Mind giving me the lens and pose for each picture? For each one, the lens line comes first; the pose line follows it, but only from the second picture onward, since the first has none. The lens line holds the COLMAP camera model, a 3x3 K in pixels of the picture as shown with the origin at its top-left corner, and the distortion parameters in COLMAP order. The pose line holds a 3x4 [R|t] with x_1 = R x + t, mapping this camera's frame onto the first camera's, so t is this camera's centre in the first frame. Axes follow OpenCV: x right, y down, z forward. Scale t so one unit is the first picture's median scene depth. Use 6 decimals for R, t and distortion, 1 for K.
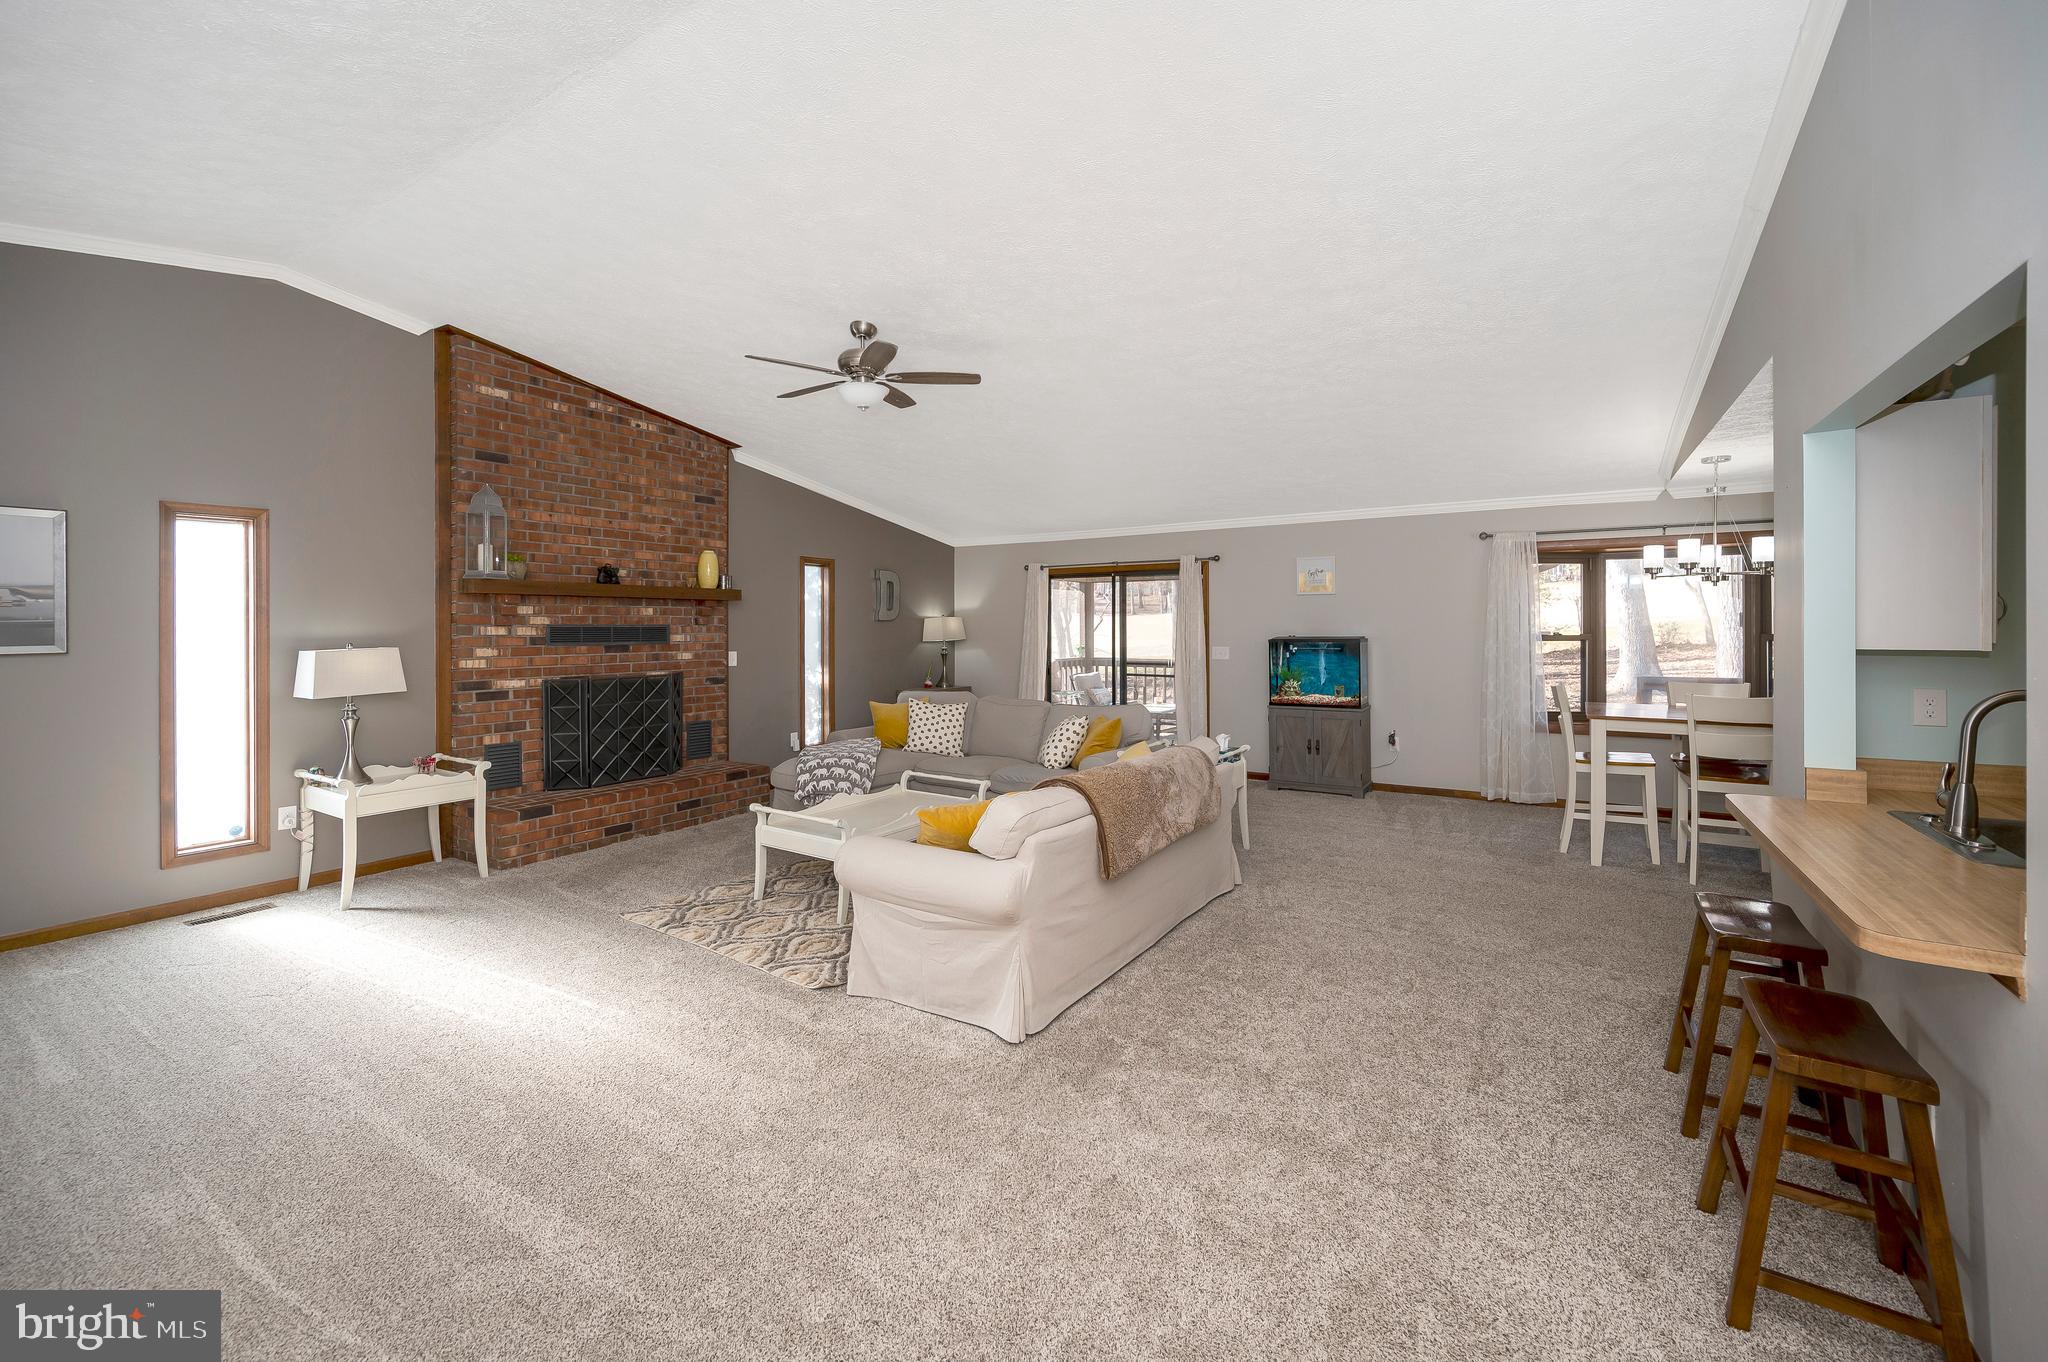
lens RADIAL K [[822.9, 0, 1027.4], [0, 822.9, 627.7], [0, 0, 1]] dist [0.000225, 0.000025]
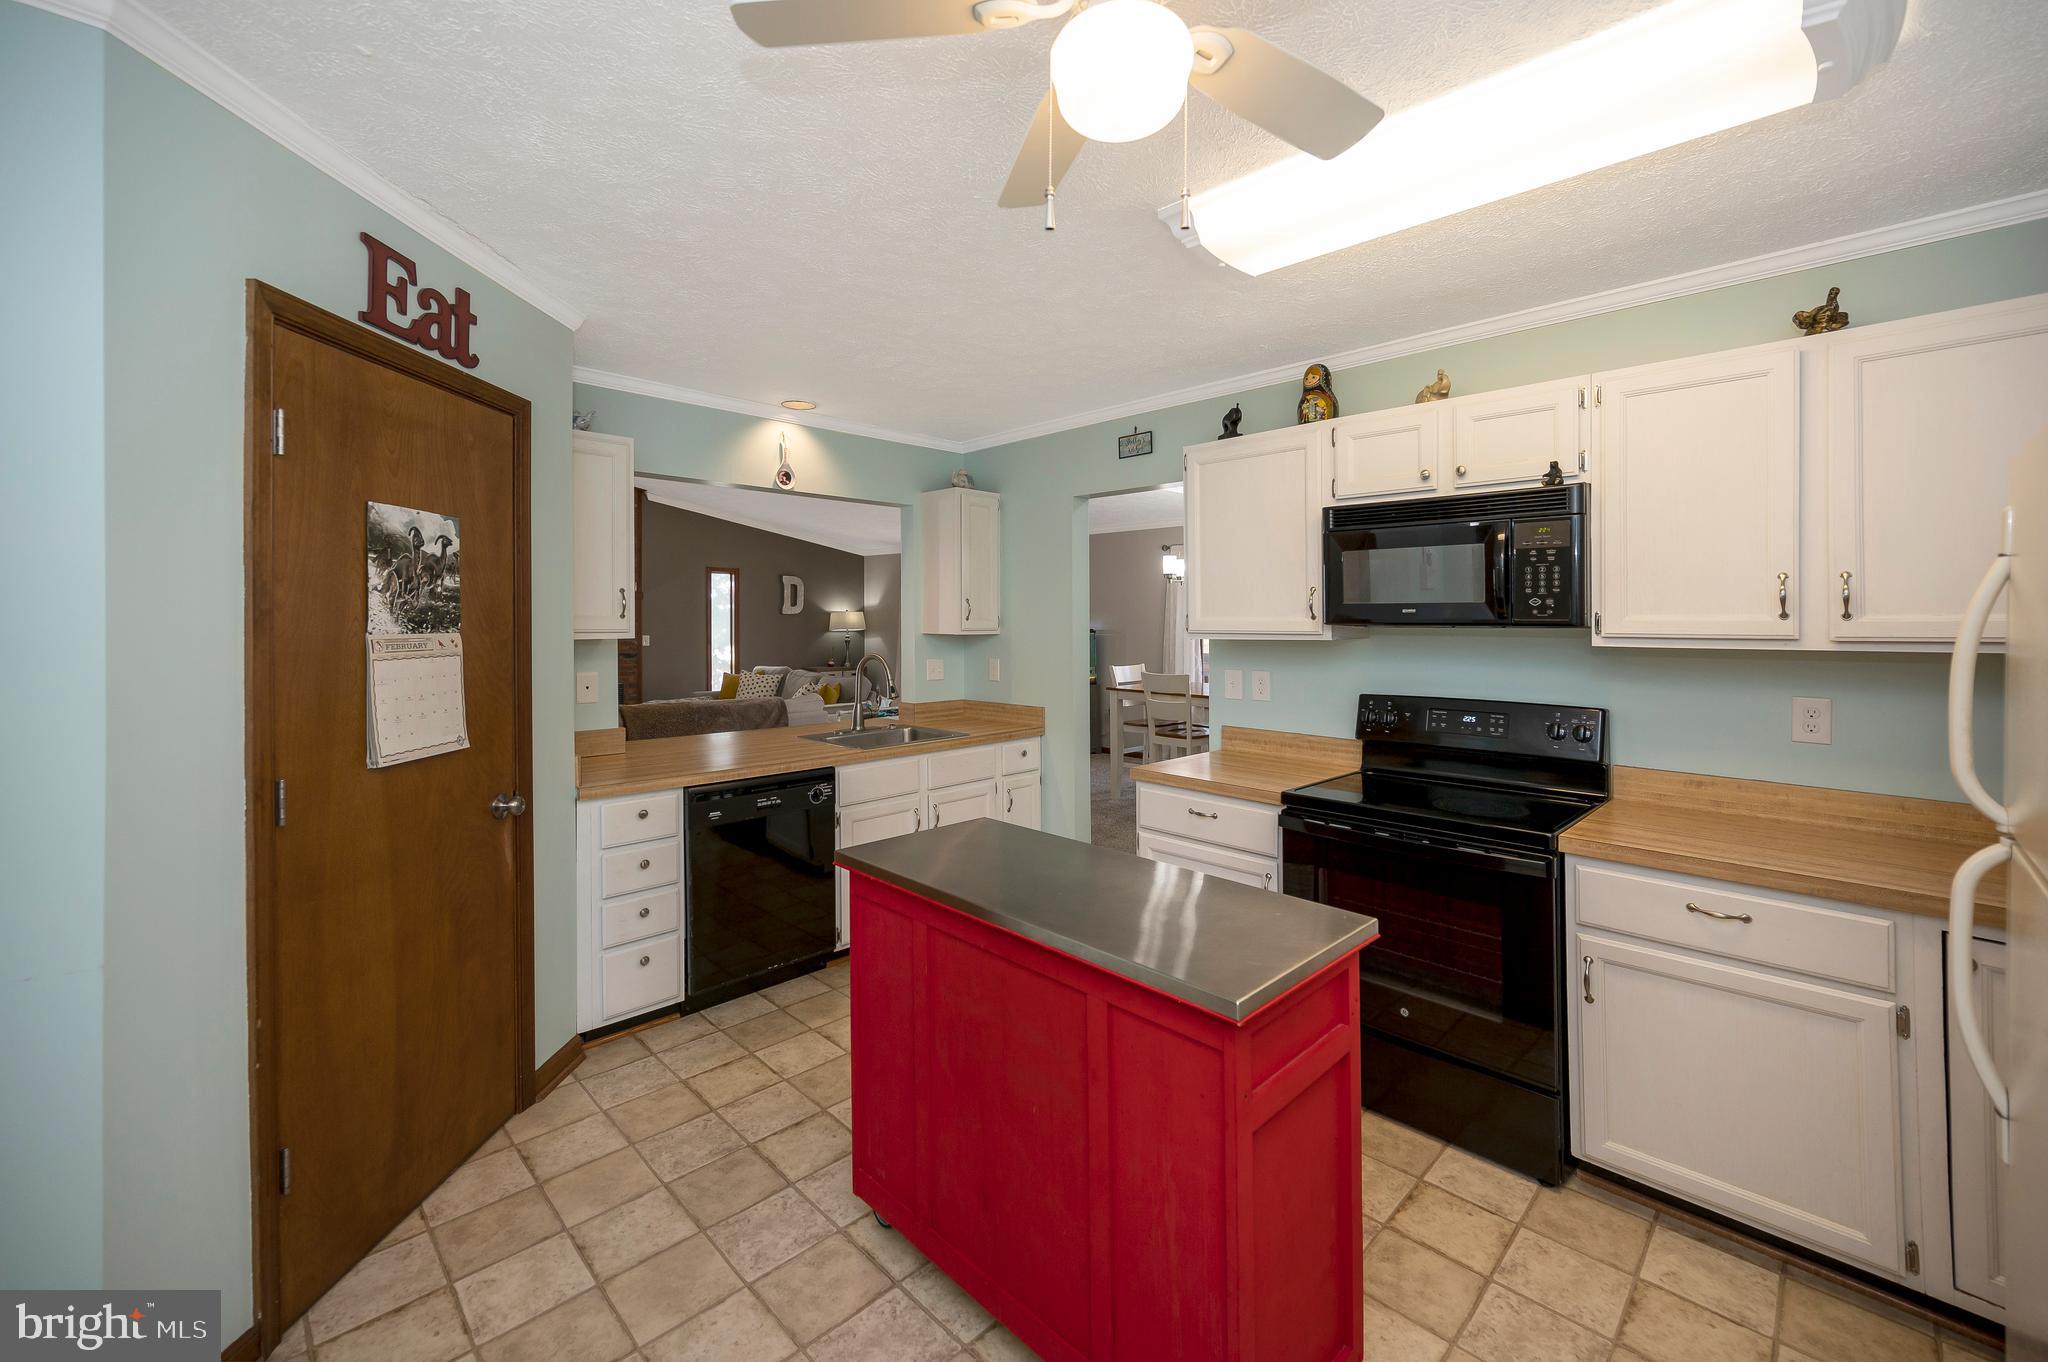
lens RADIAL K [[822.9, 0, 1027.4], [0, 822.9, 627.7], [0, 0, 1]] dist [0.000225, 0.000025]
pose [[0.975706, 0.011575, -0.218780, 0.670878], [-0.010251, 0.999922, 0.007184, -0.000051], [0.218846, -0.004767, 0.975748, -0.265999]]
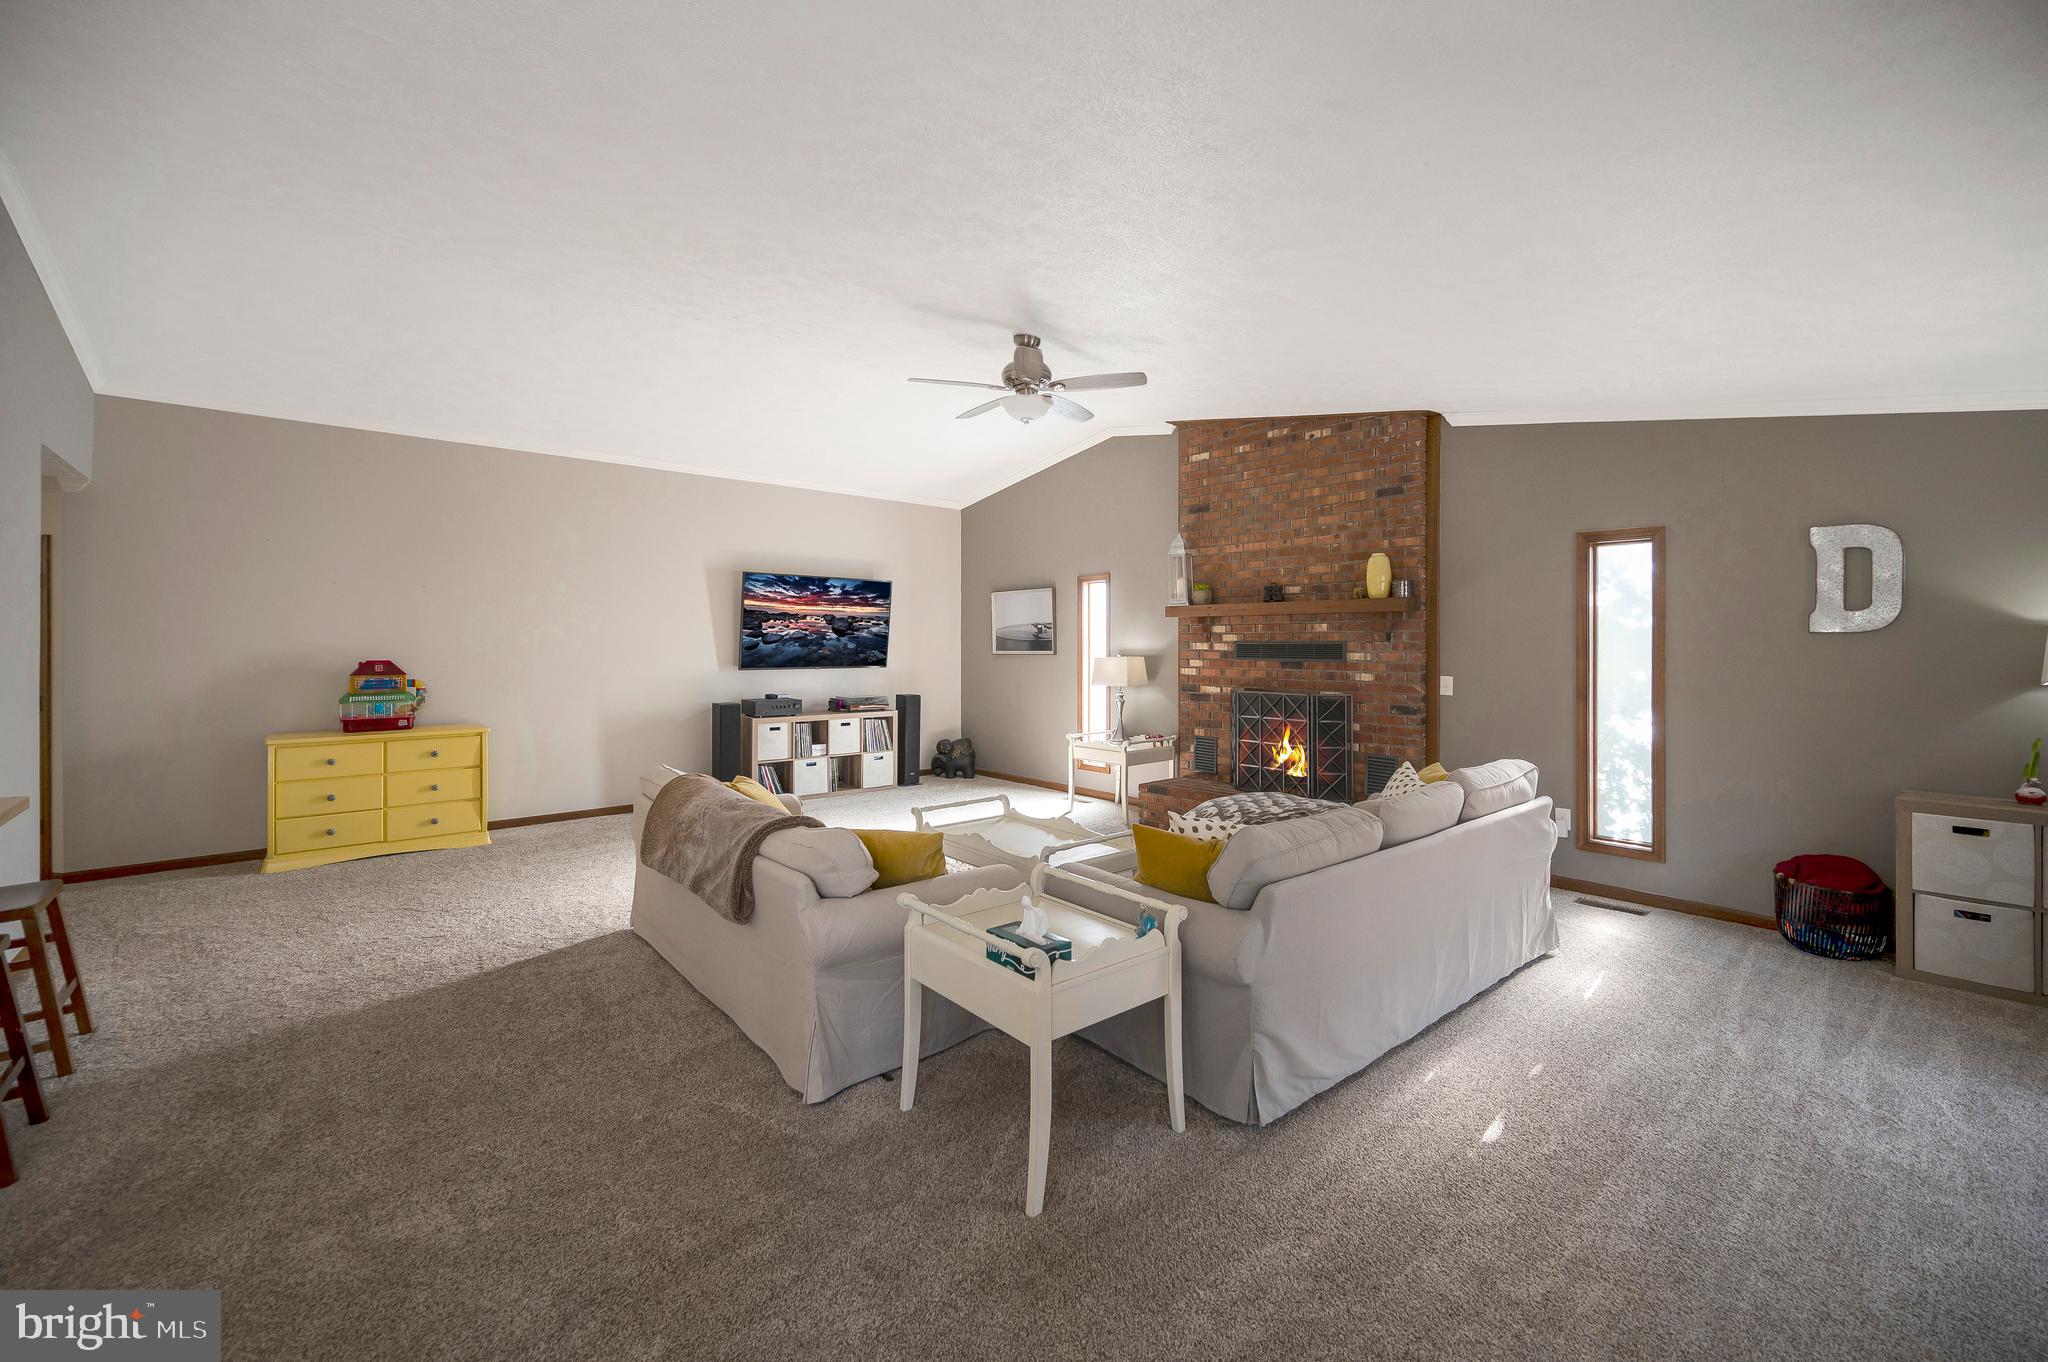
lens RADIAL K [[839.0, 0, 1027.4], [0, 839.0, 646.7], [0, 0, 1]] dist [-0.001749, -0.000102]
pose [[-0.295935, 0.005651, -0.955191, 0.574240], [-0.004318, 0.999964, 0.007254, -0.003025], [0.955198, 0.006271, -0.295900, 0.977568]]
